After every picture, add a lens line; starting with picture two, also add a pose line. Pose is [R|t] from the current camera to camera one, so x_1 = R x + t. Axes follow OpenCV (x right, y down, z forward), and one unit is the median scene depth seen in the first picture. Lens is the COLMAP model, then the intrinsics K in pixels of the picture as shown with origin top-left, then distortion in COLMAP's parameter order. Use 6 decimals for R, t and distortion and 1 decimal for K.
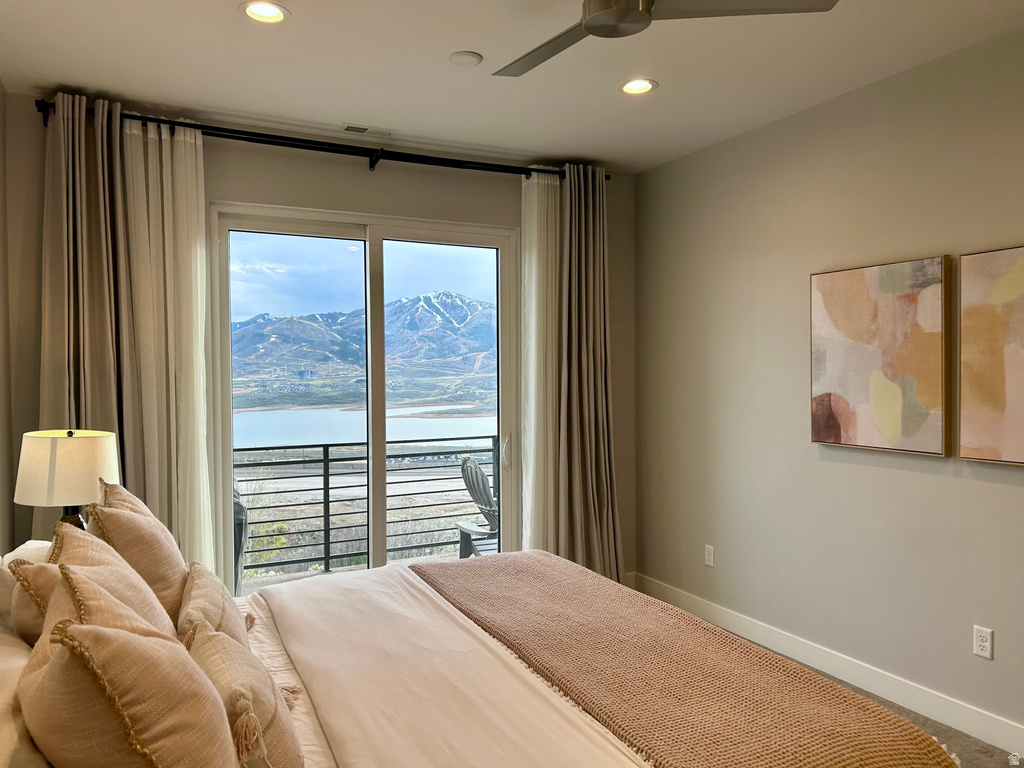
lens RADIAL K [[769.0, 0, 508.6], [0, 769.0, 386.3], [0, 0, 1]] dist [0.044224, -0.040155]
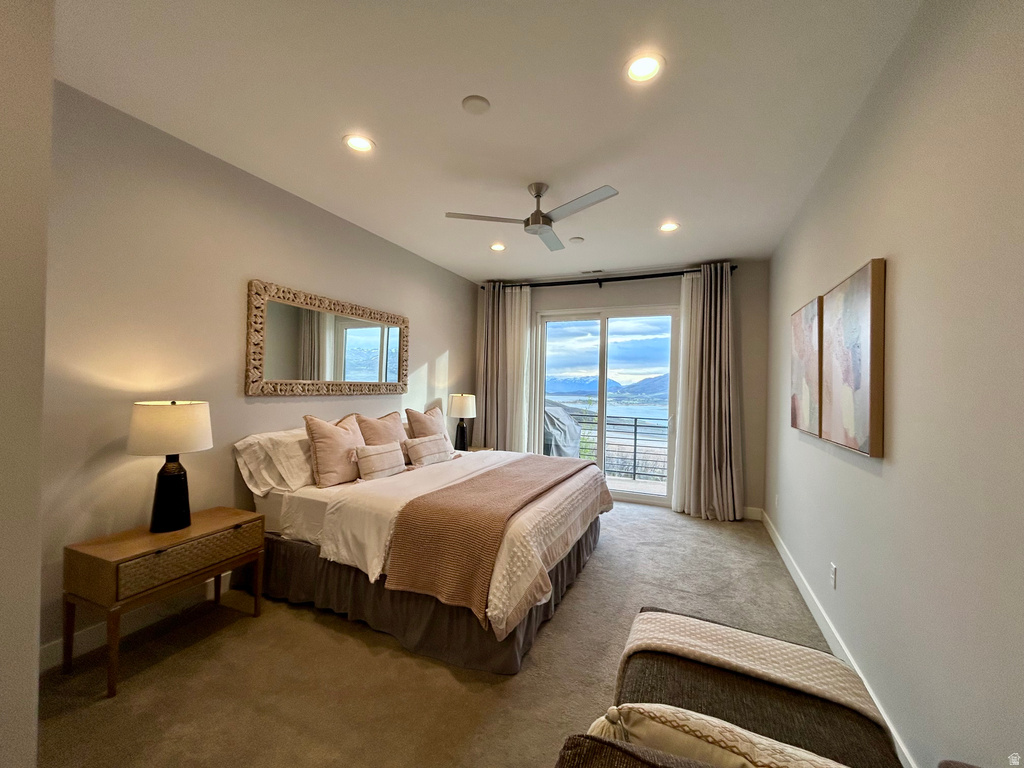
lens RADIAL K [[412.8, 0, 516.1], [0, 412.8, 380.0], [0, 0, 1]] dist [-0.000636, -0.000153]
pose [[0.652342, 0.008699, -0.757875, 0.577665], [-0.040290, 0.998918, -0.023214, 0.020361], [0.756853, 0.045678, 0.651987, 0.064390]]
